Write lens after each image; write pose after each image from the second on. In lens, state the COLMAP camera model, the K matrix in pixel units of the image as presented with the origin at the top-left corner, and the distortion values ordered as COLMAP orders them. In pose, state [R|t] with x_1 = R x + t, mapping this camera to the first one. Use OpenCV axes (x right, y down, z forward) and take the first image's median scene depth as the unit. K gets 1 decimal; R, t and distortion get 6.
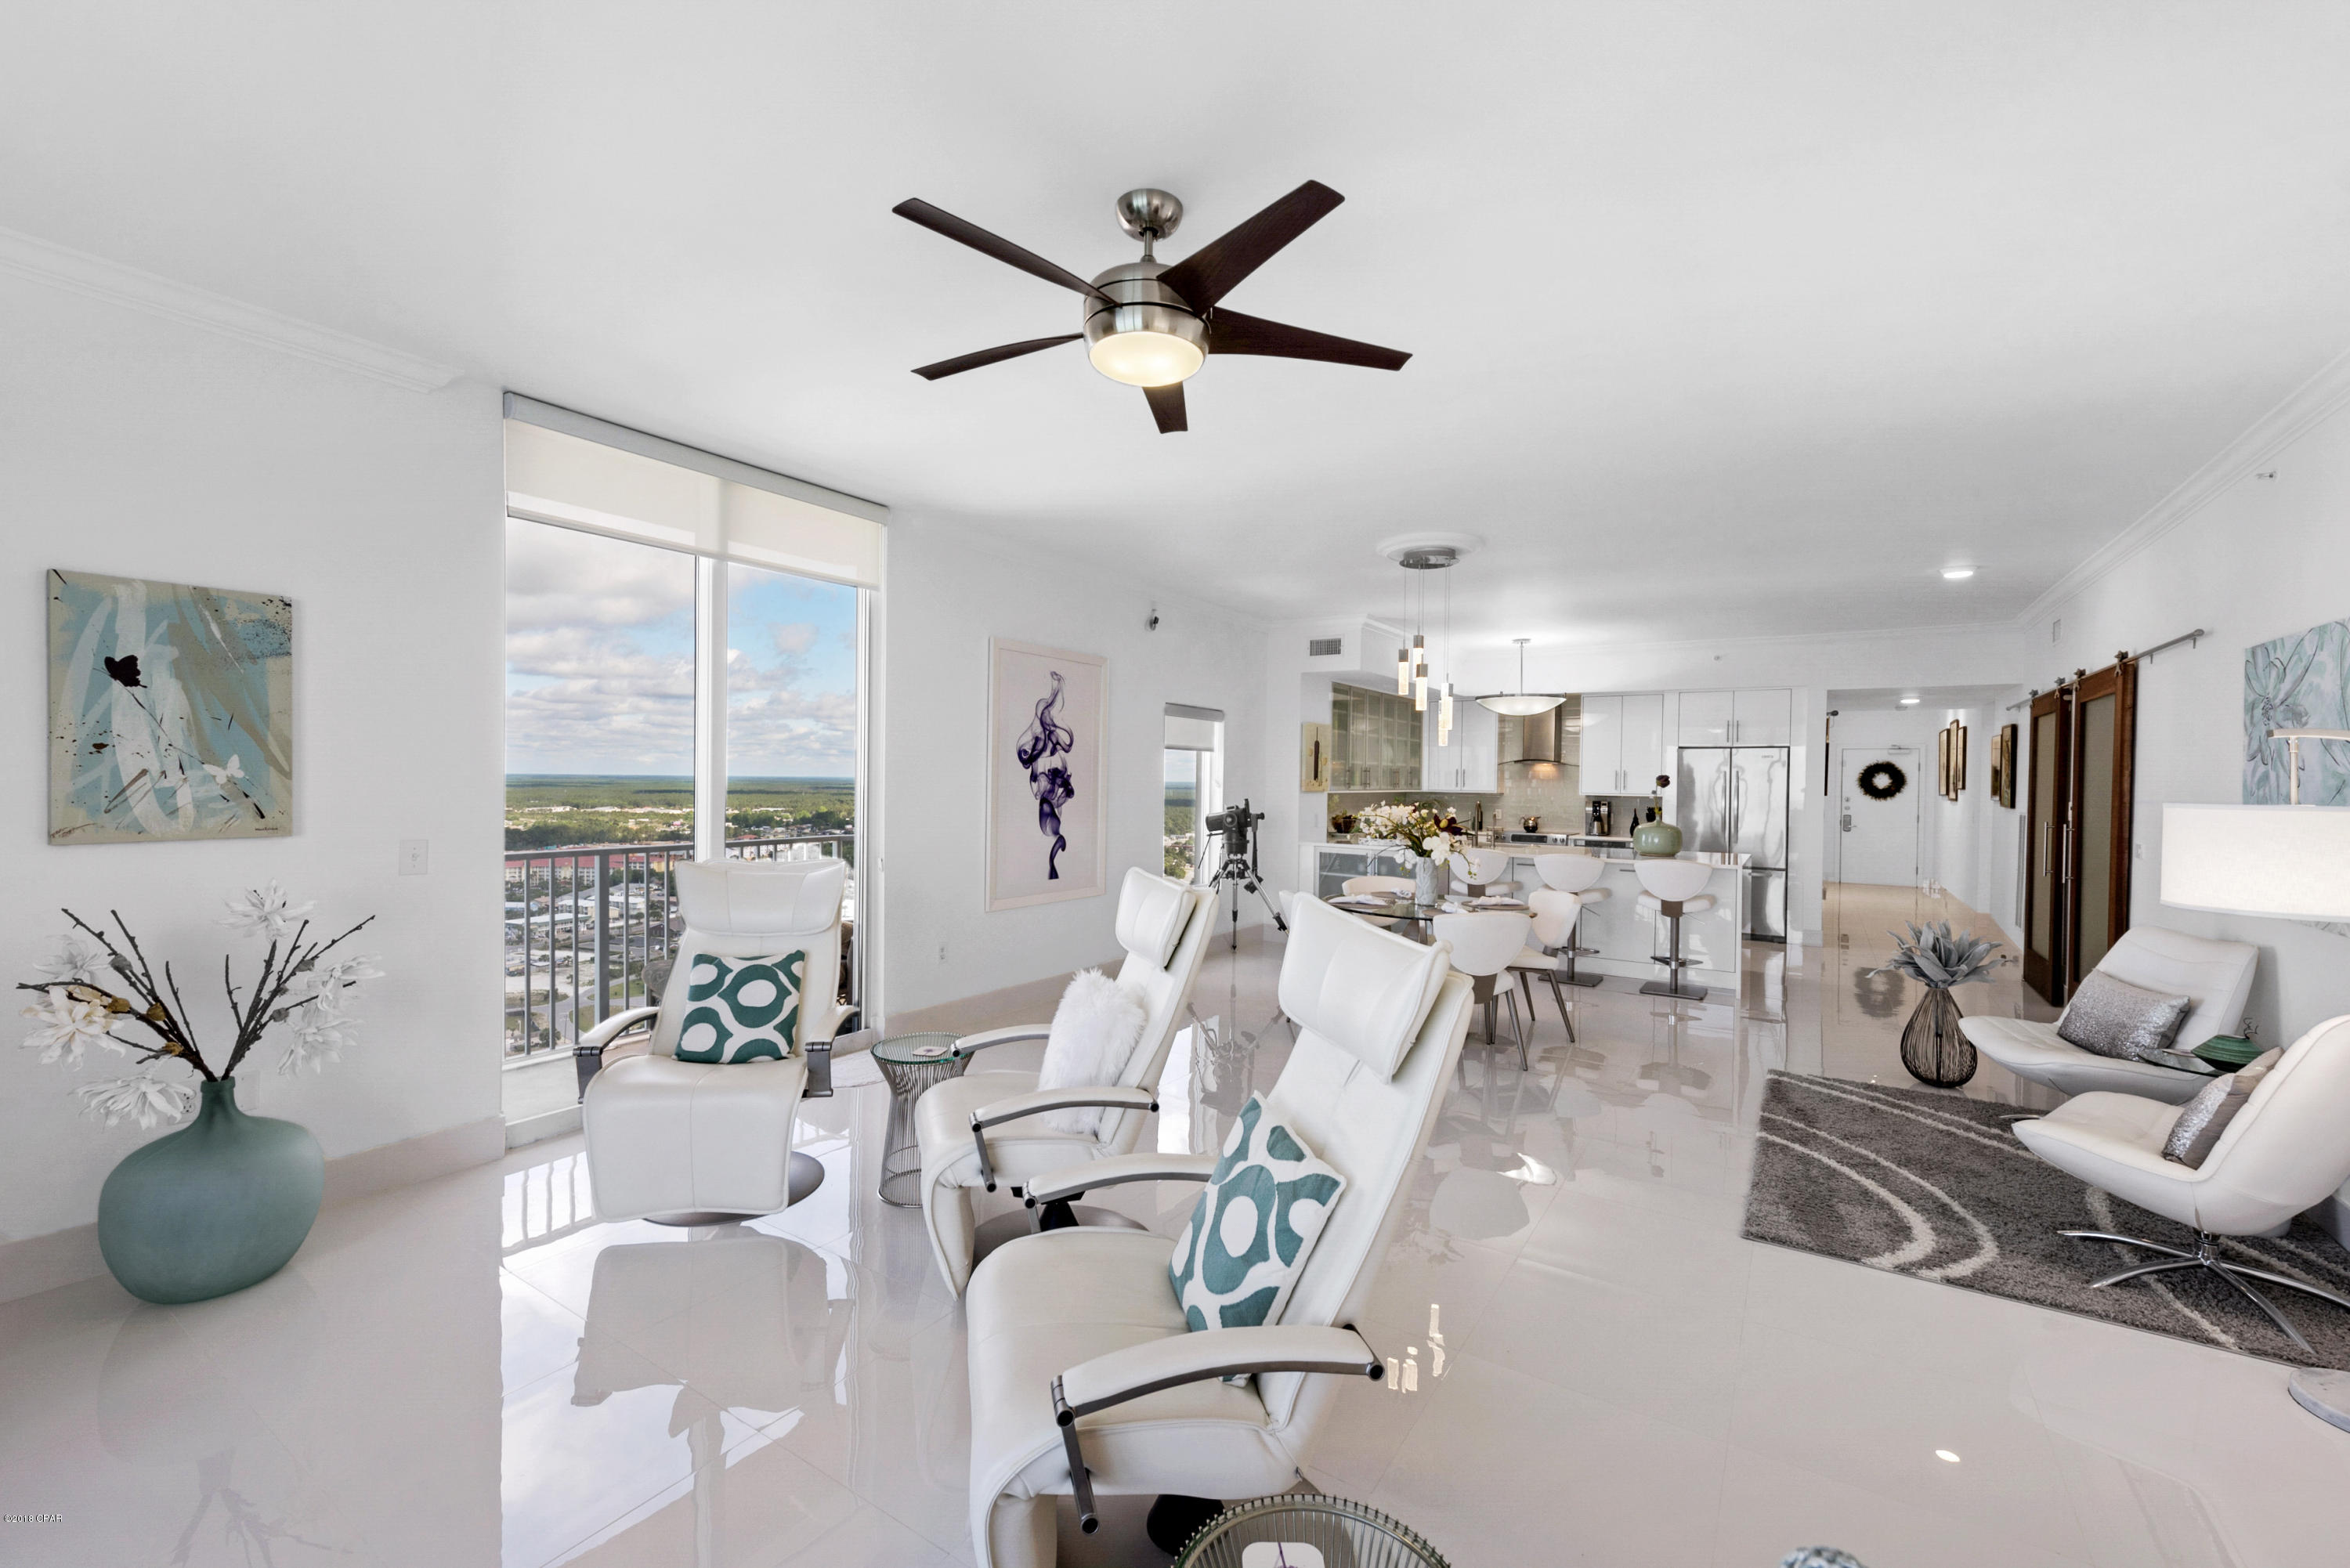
lens RADIAL K [[982.6, 0, 1146.8], [0, 982.6, 788.5], [0, 0, 1]] dist [0.010893, 0.000024]
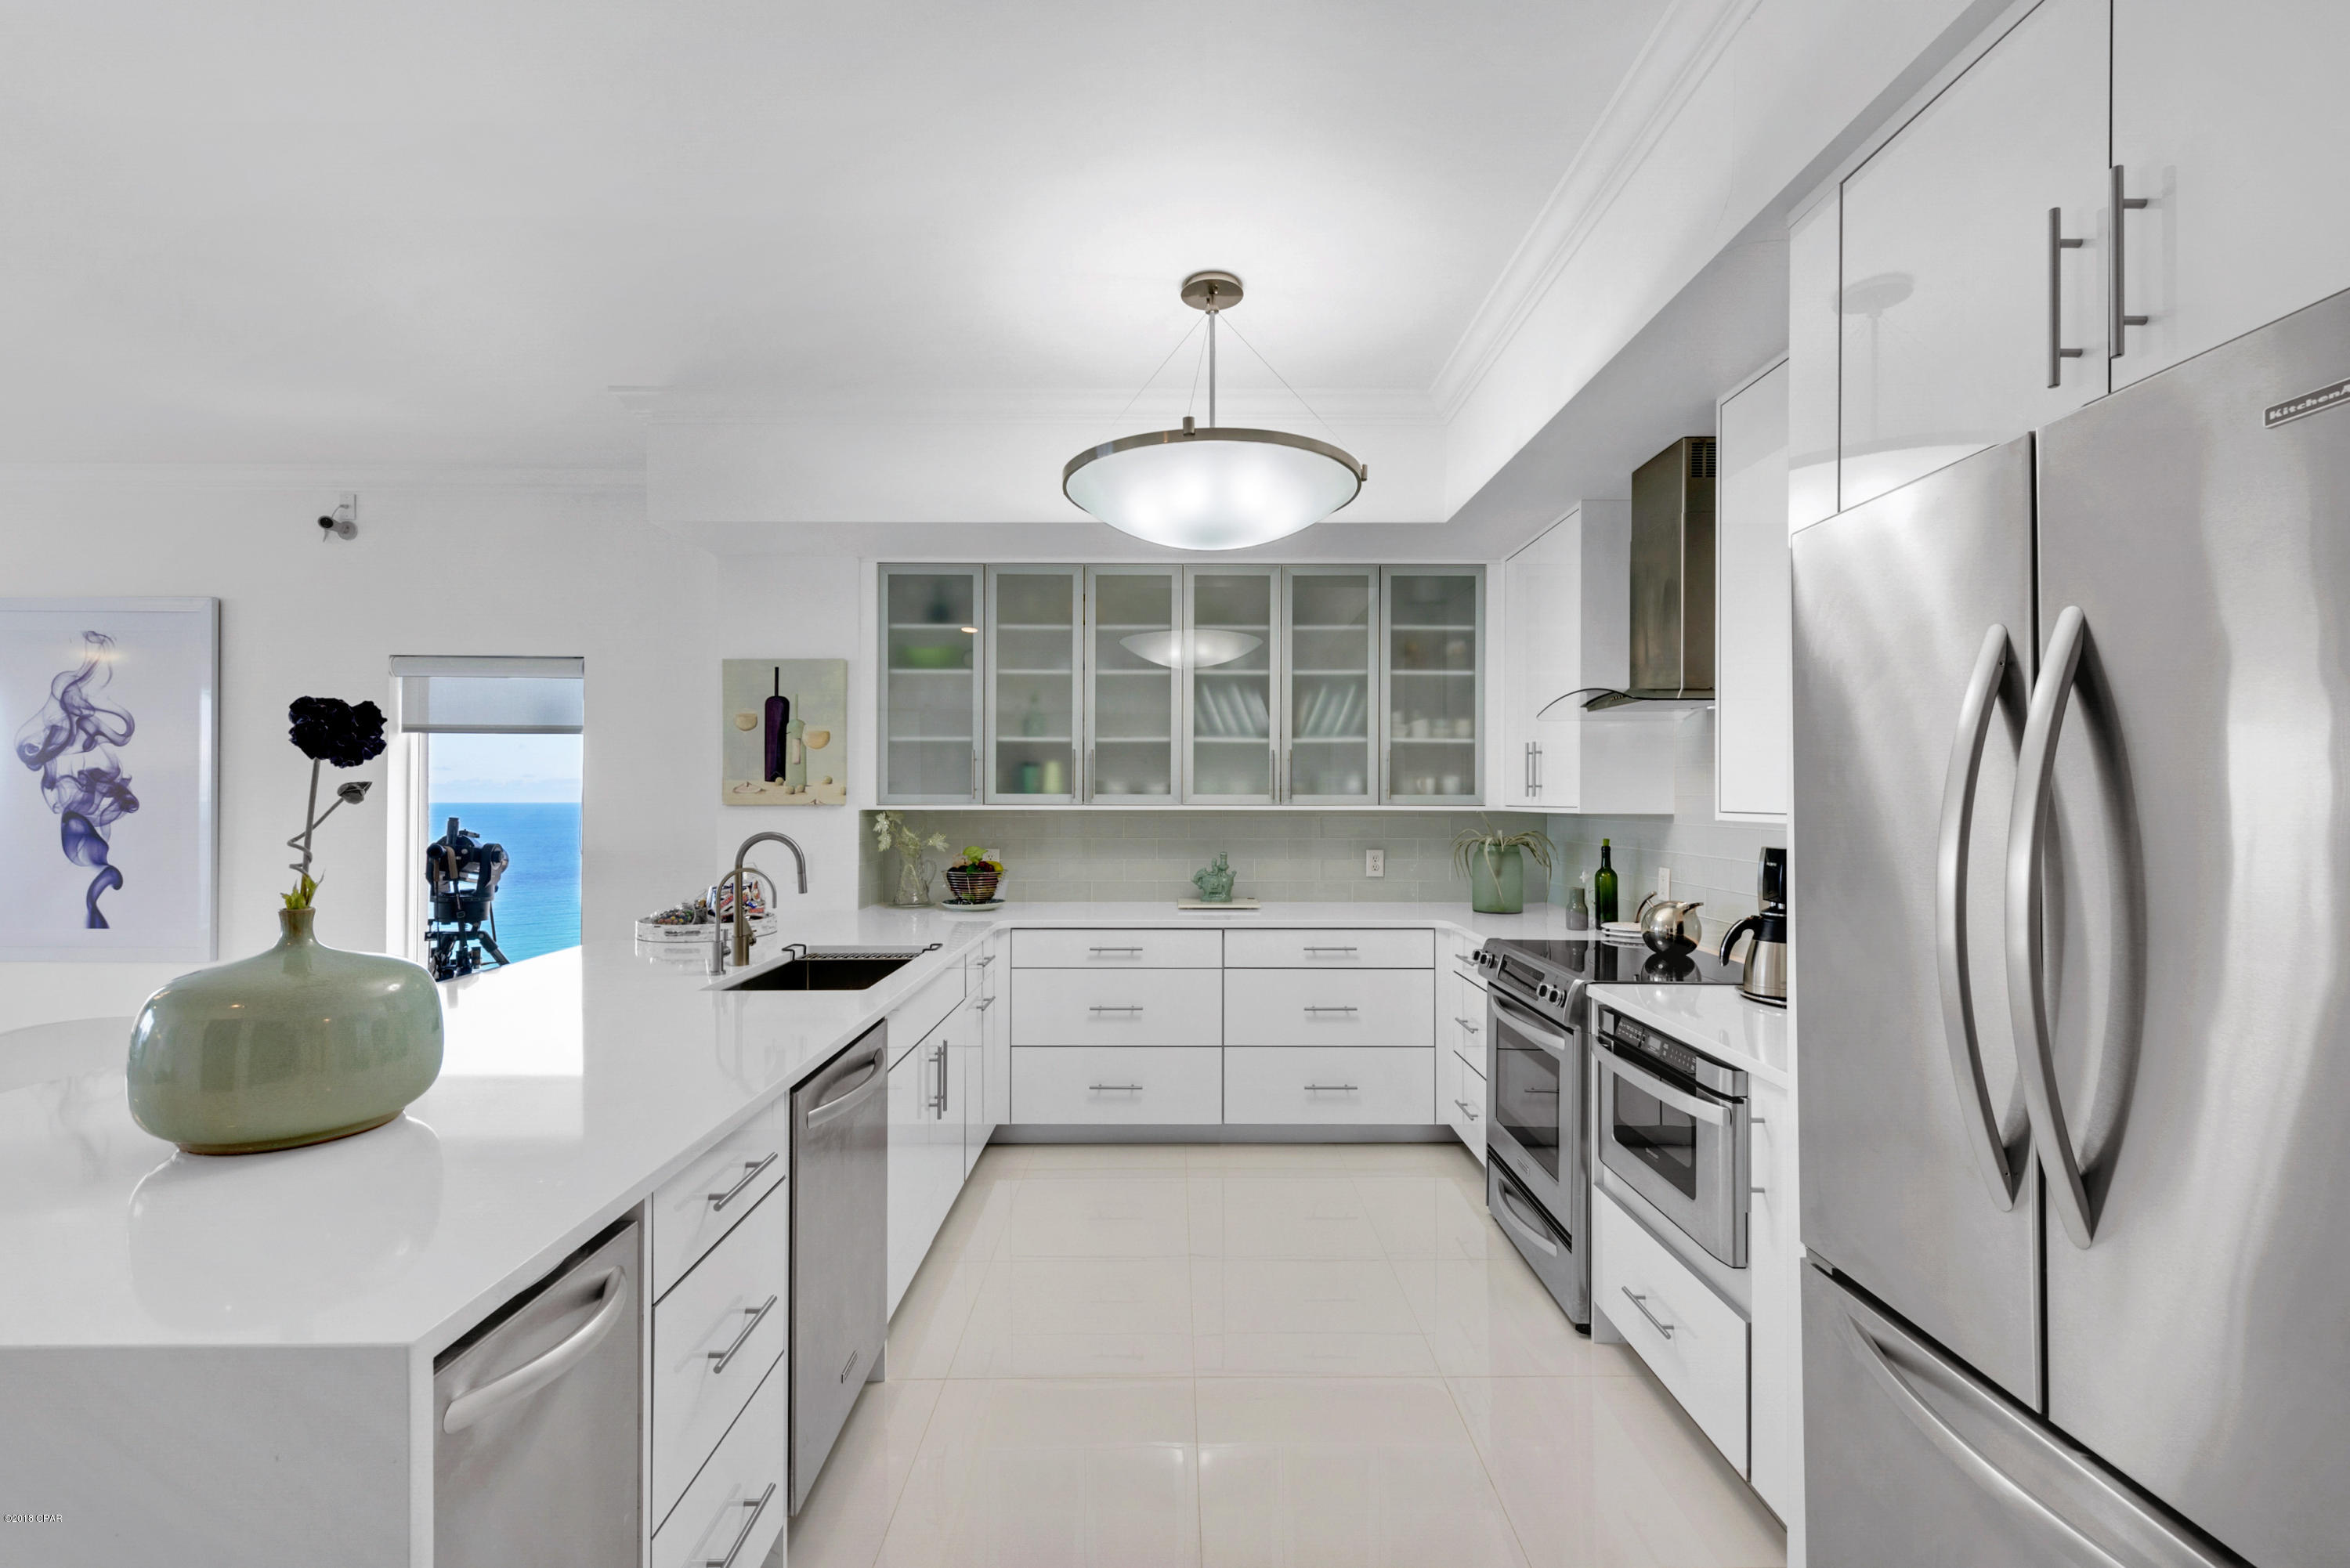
lens RADIAL K [[993.9, 0, 1164.5], [0, 993.9, 793.1], [0, 0, 1]] dist [0.002077, -0.000343]
pose [[0.560678, -0.014826, -0.827901, 0.941572], [-0.002783, 0.999800, -0.019788, 0.008419], [0.828029, 0.013399, 0.560525, 1.267295]]
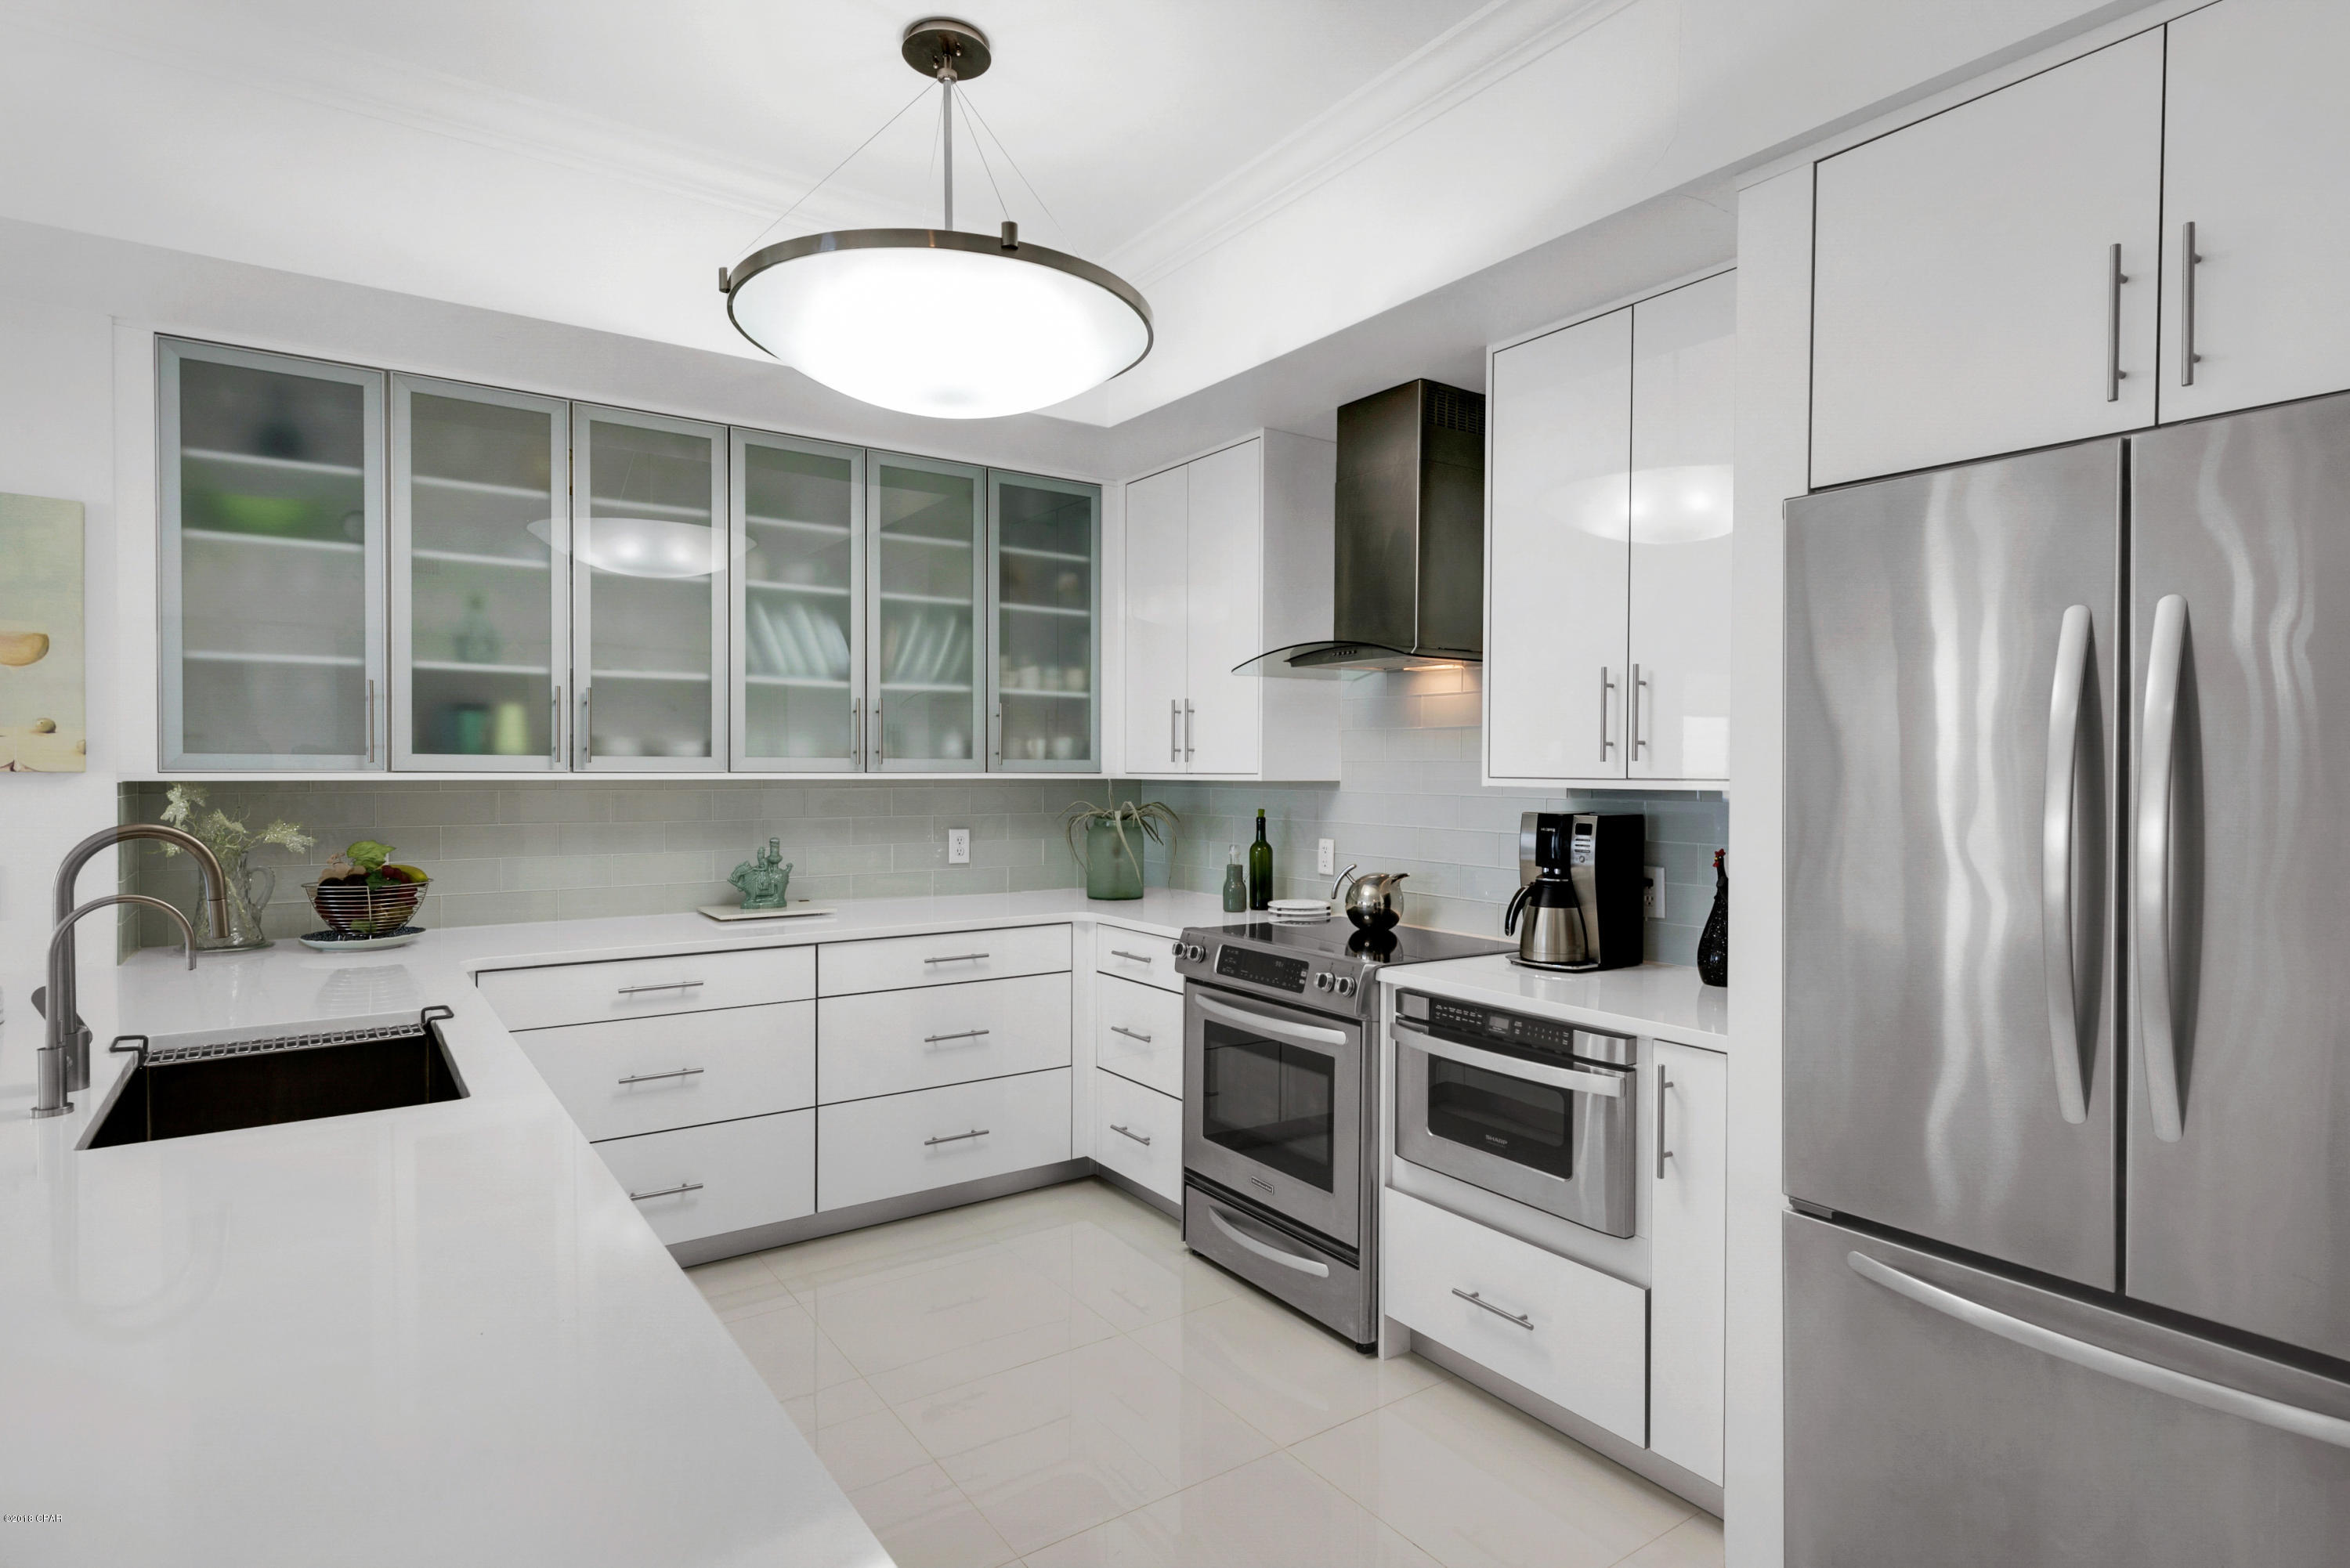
lens RADIAL K [[1212.3, 0, 1173.5], [0, 1212.3, 782.6], [0, 0, 1]] dist [0.006970, -0.000534]
pose [[0.933147, -0.004197, -0.359471, 0.793379], [0.004245, 0.999991, -0.000654, 0.009215], [0.359471, -0.000916, 0.933156, 1.194880]]
